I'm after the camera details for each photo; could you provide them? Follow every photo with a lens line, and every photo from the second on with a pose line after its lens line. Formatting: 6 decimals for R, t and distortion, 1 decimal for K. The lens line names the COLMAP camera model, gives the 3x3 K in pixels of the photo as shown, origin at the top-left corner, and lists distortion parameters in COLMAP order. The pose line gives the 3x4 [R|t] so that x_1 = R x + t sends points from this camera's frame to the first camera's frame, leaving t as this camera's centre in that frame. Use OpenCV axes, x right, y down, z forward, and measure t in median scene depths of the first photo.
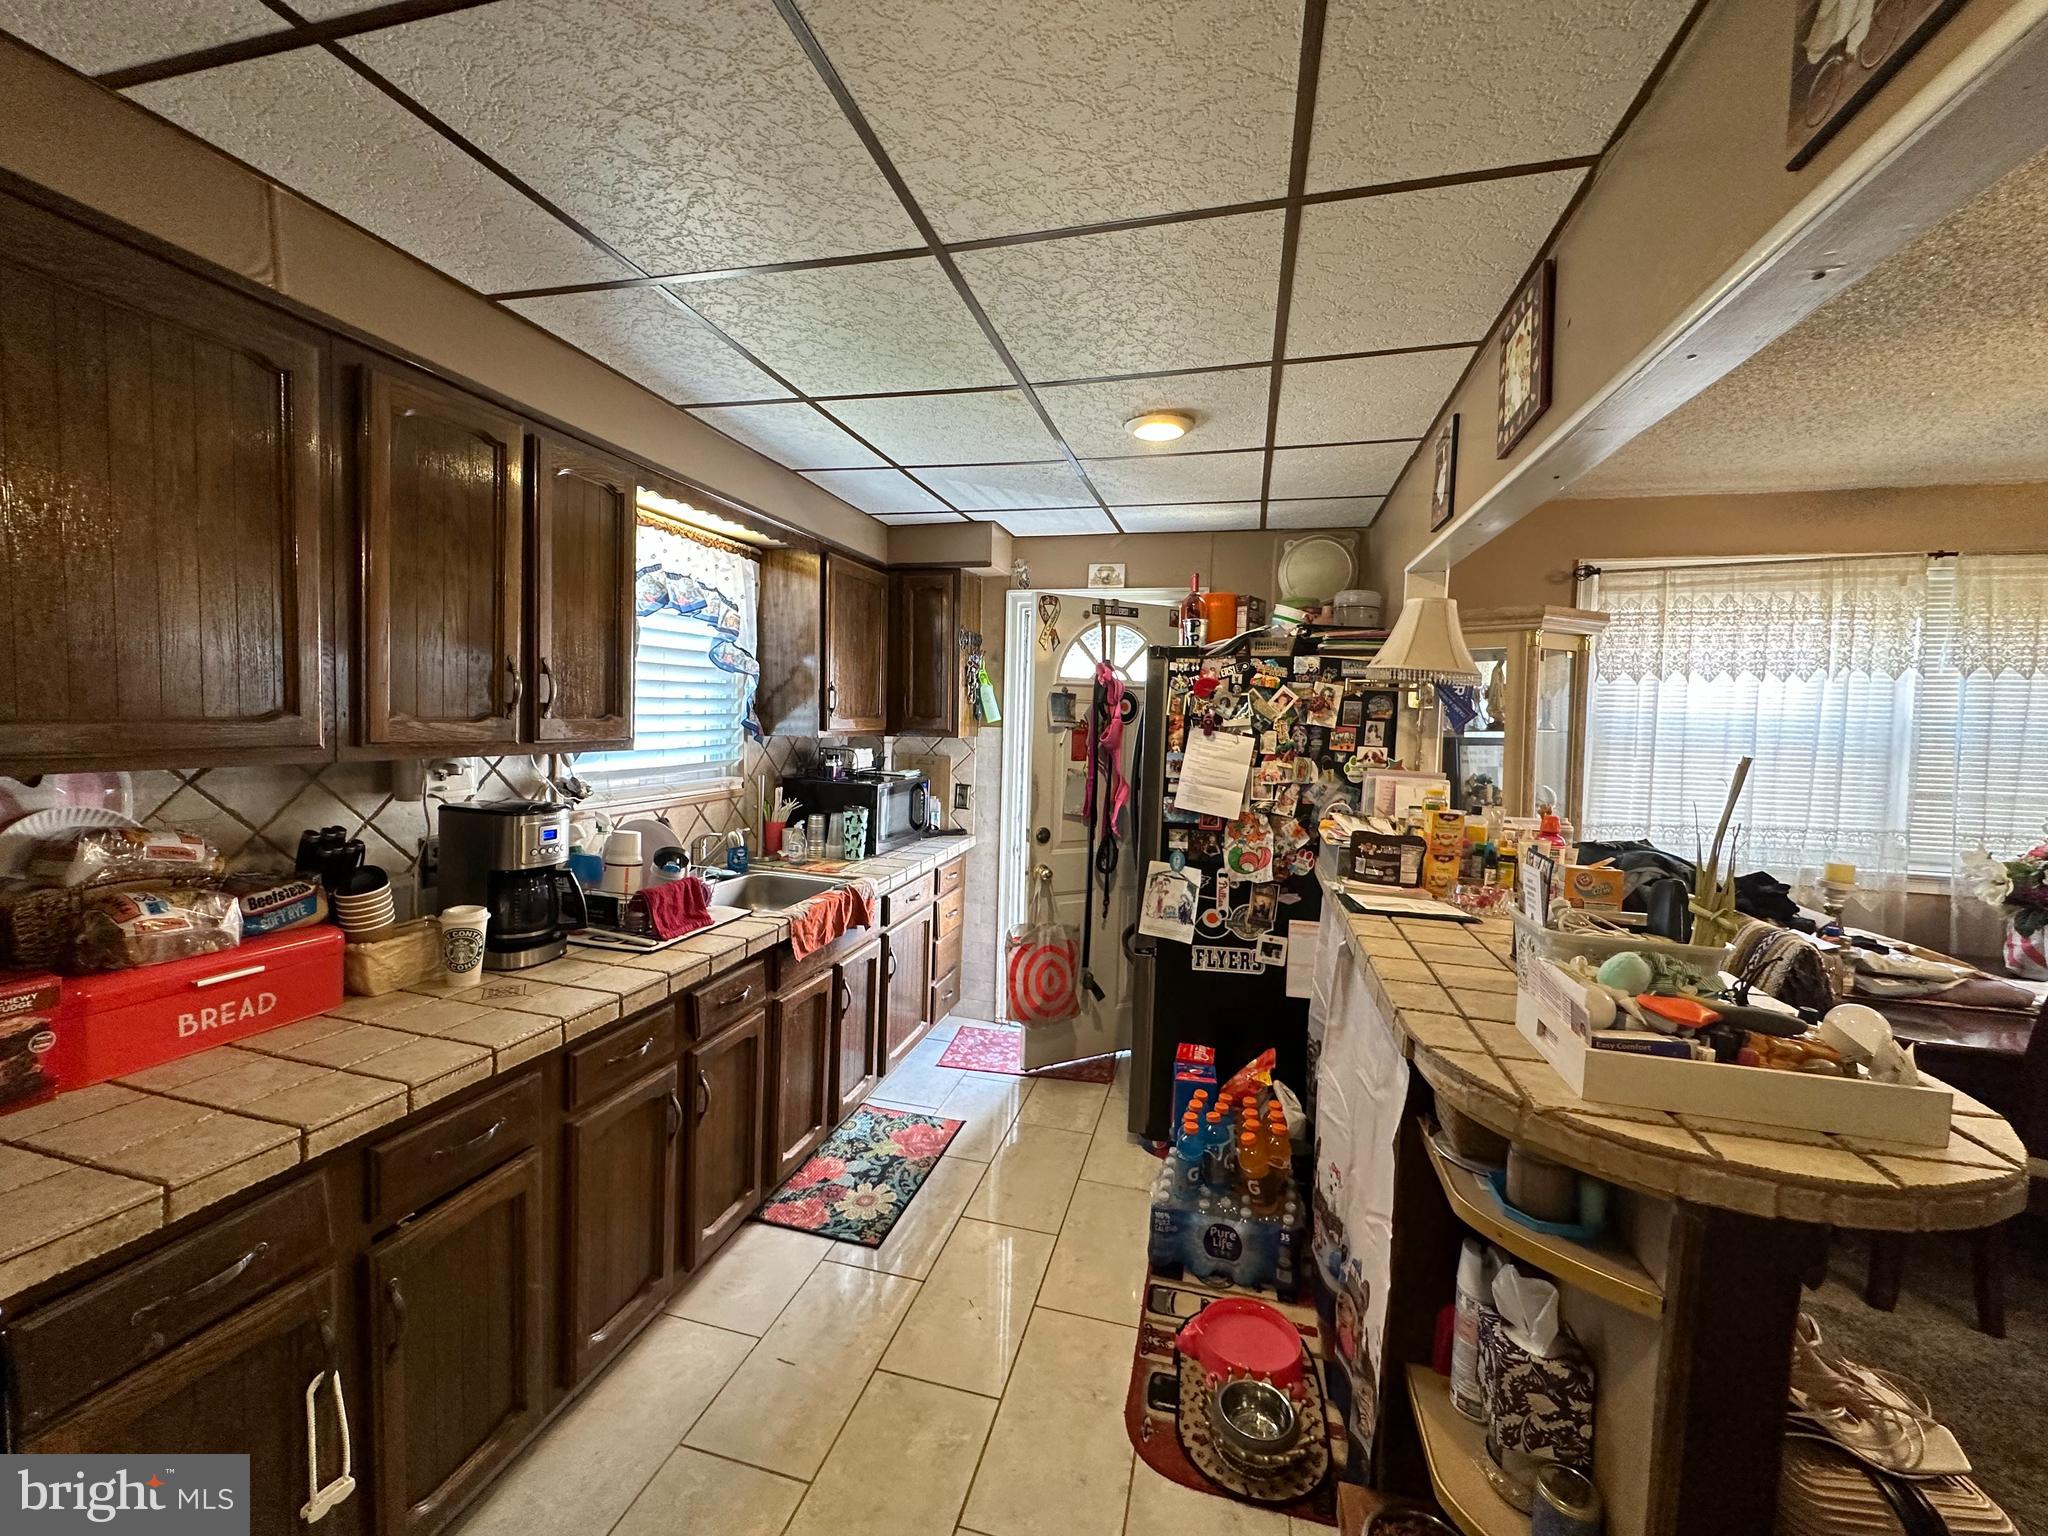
lens RADIAL K [[817.8, 0, 1025.8], [0, 817.8, 765.9], [0, 0, 1]] dist [-0.001912, 0.000615]
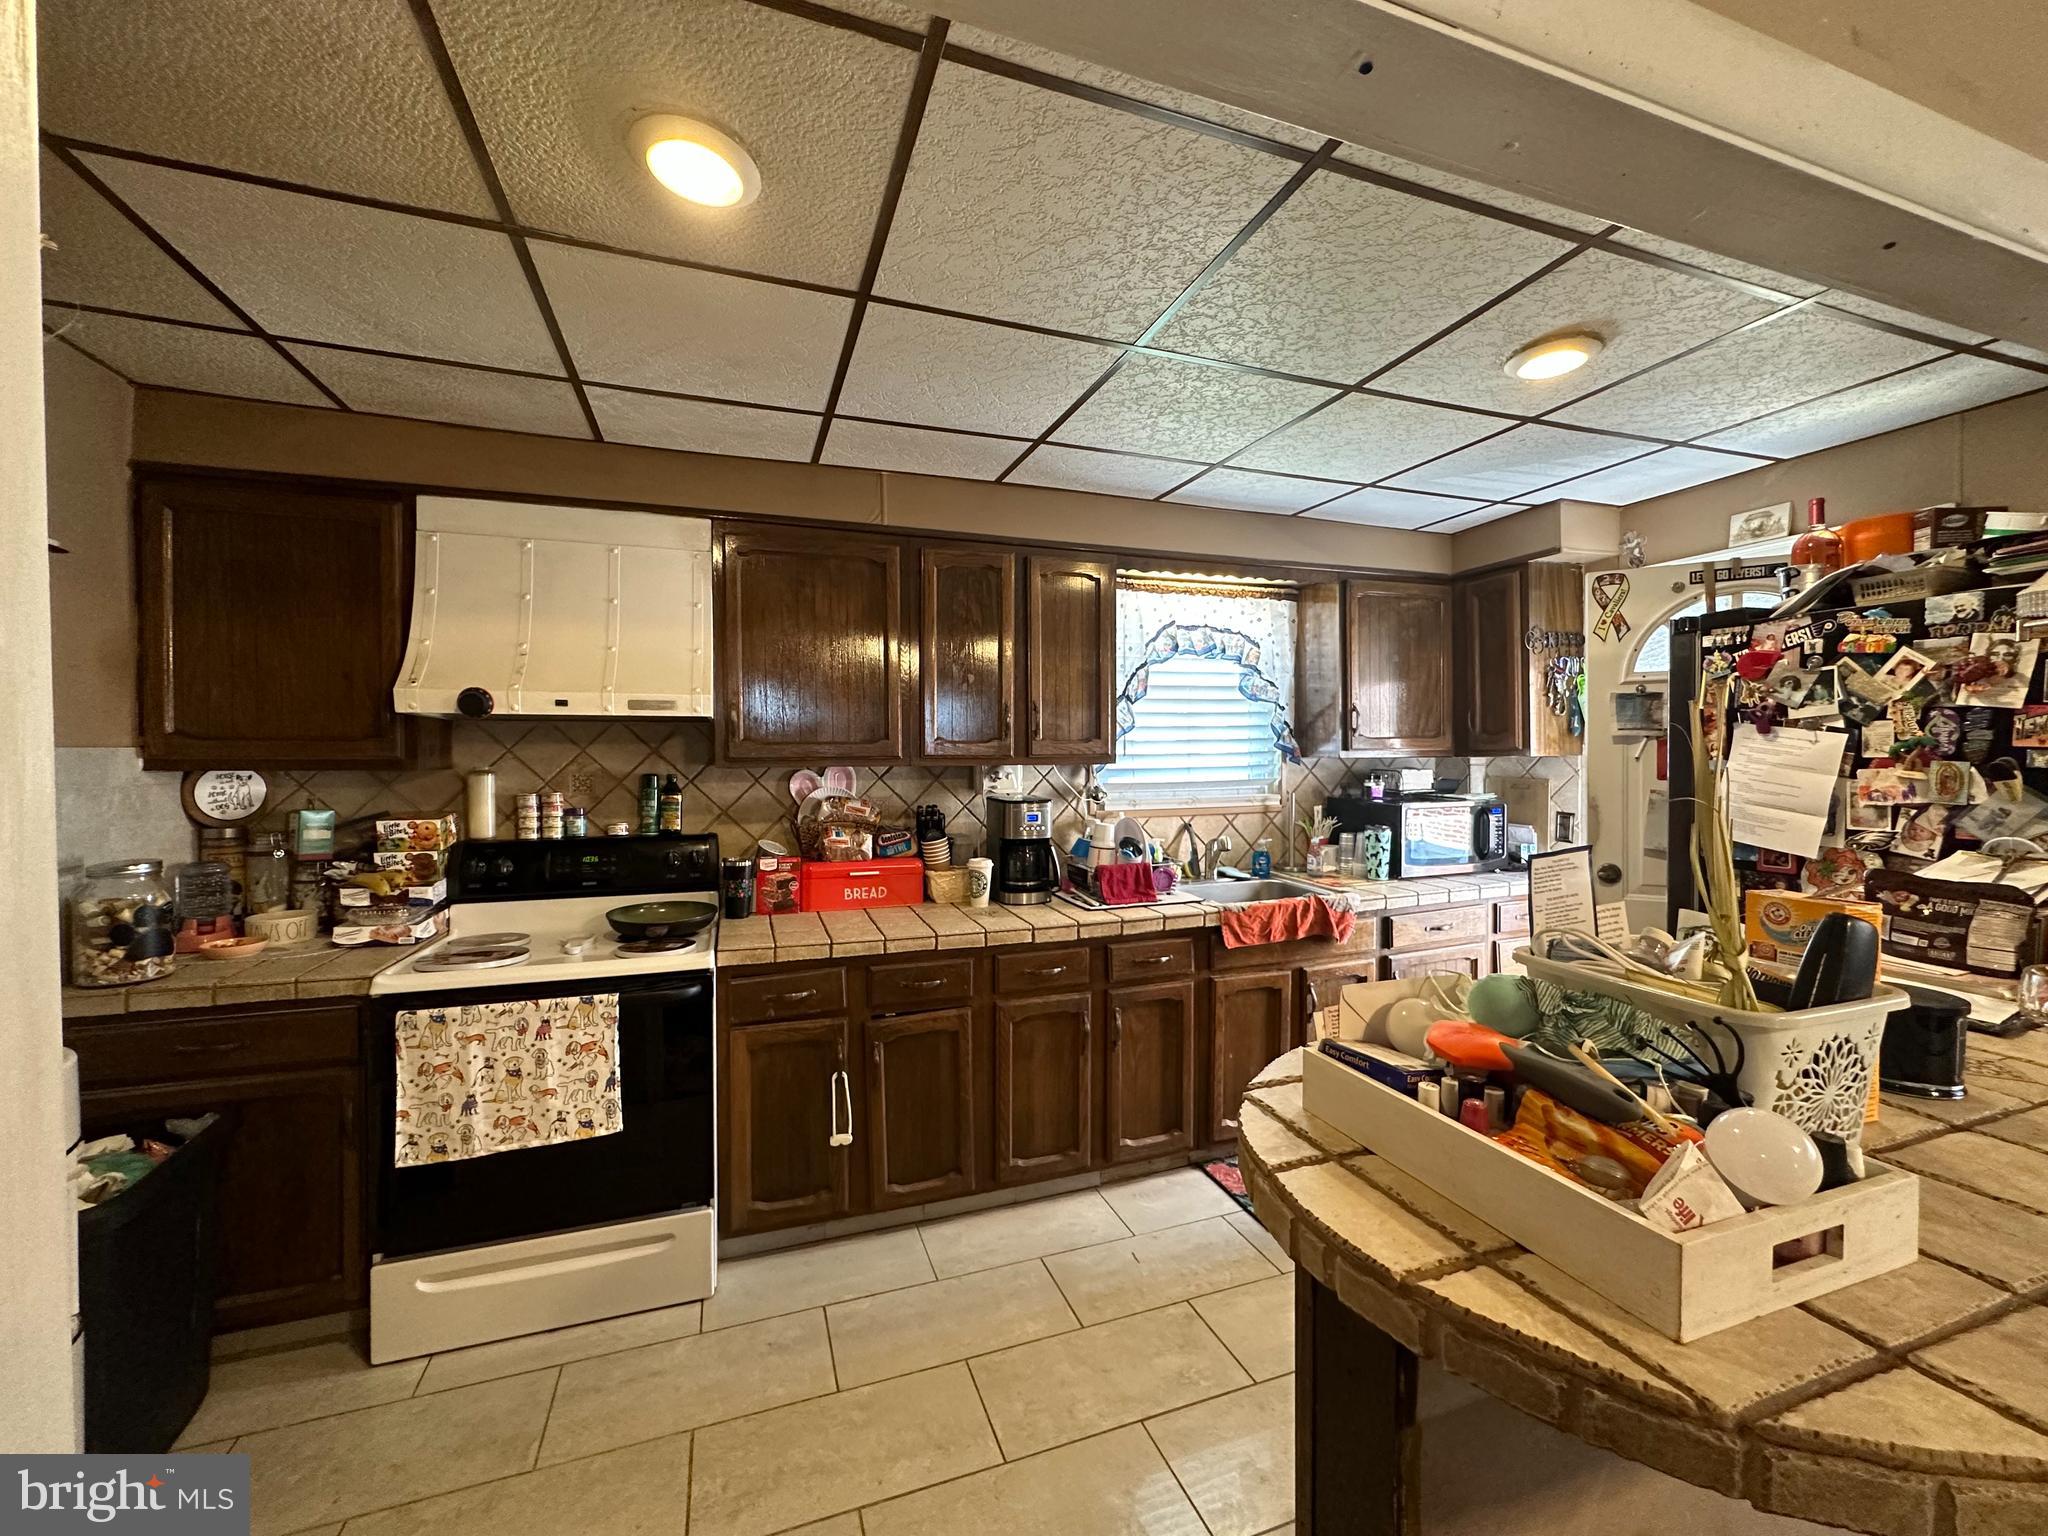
lens RADIAL K [[817.8, 0, 1025.8], [0, 817.8, 765.9], [0, 0, 1]] dist [-0.001912, 0.000615]
pose [[0.566379, -0.019463, -0.823915, 0.444224], [-0.026608, 0.998768, -0.041884, 0.035970], [0.823715, 0.045645, 0.565164, 0.099043]]
